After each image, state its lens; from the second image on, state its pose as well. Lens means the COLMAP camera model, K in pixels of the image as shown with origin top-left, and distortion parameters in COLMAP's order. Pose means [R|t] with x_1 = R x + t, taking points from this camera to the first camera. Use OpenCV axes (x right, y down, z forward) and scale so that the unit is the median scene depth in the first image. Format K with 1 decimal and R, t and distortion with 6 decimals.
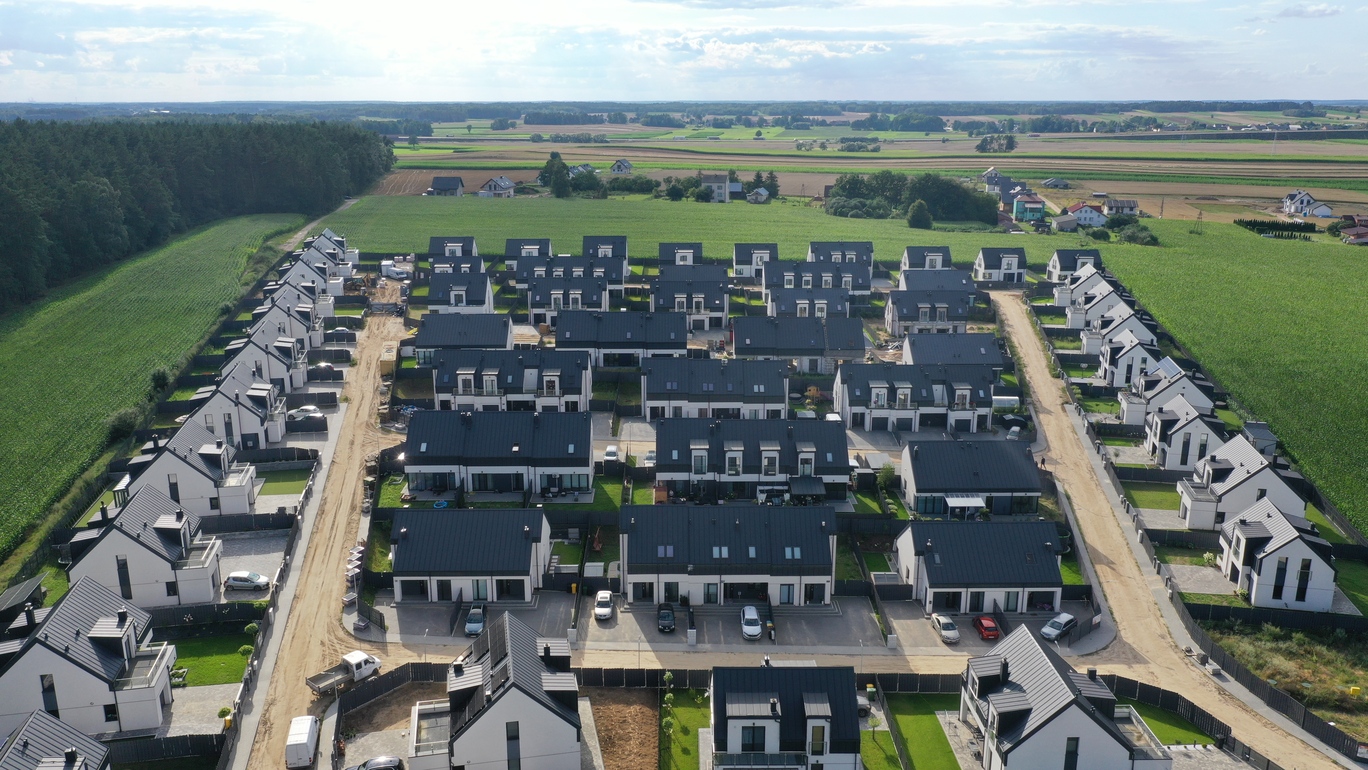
lens RADIAL K [[1078.8, 0, 684.3], [0, 1078.8, 394.9], [0, 0, 1]] dist [0.000590, -0.003818]
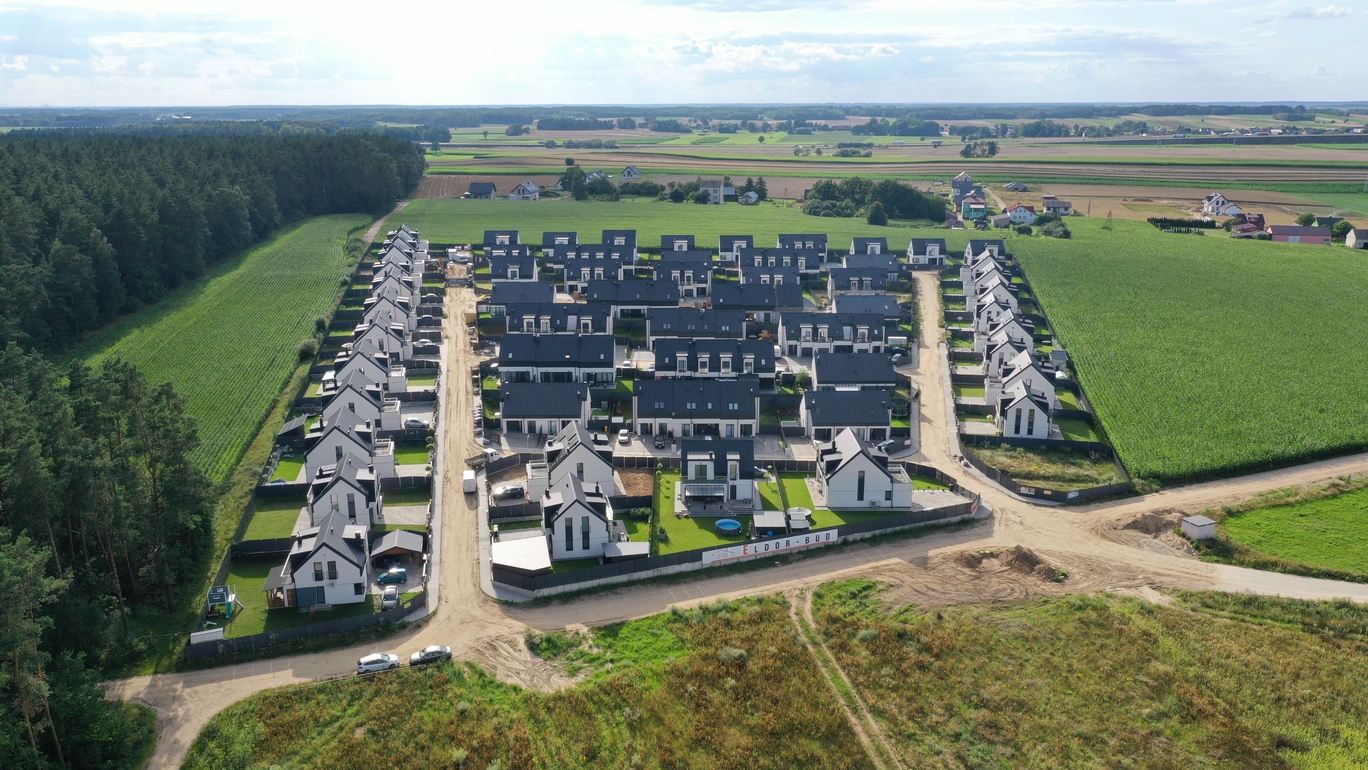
lens RADIAL K [[1078.8, 0, 686.0], [0, 1078.8, 389.2], [0, 0, 1]] dist [0.000590, -0.003818]
pose [[0.999979, -0.000470, -0.006498, 0.024642], [0.000424, 0.999975, -0.007066, 0.089538], [0.006501, 0.007063, 0.999954, -0.493075]]
